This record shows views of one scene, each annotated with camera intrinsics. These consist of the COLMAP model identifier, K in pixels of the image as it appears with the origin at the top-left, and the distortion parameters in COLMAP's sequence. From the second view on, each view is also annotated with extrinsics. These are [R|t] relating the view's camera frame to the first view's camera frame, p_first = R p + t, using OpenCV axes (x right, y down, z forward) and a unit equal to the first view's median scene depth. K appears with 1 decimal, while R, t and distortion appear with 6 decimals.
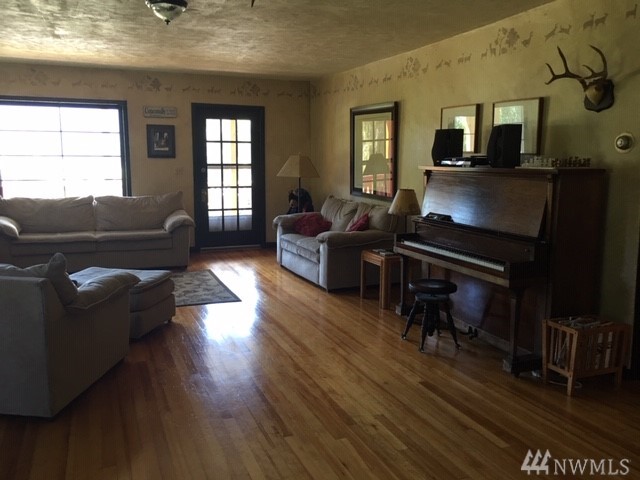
lens RADIAL K [[543.0, 0, 322.0], [0, 543.0, 241.2], [0, 0, 1]] dist [0.037453, -0.059968]
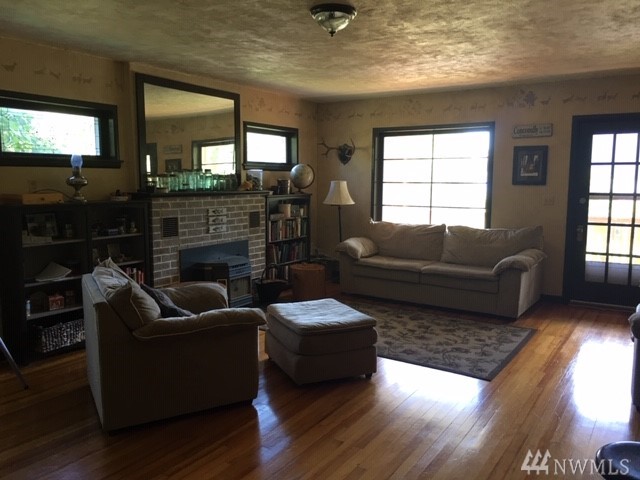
lens RADIAL K [[543.0, 0, 320.3], [0, 543.0, 237.7], [0, 0, 1]] dist [0.037453, -0.059968]
pose [[0.557818, 0.087935, -0.825292, 0.226888], [-0.126847, 0.991722, 0.019931, -0.048311], [0.820213, 0.093568, 0.564355, 0.270241]]
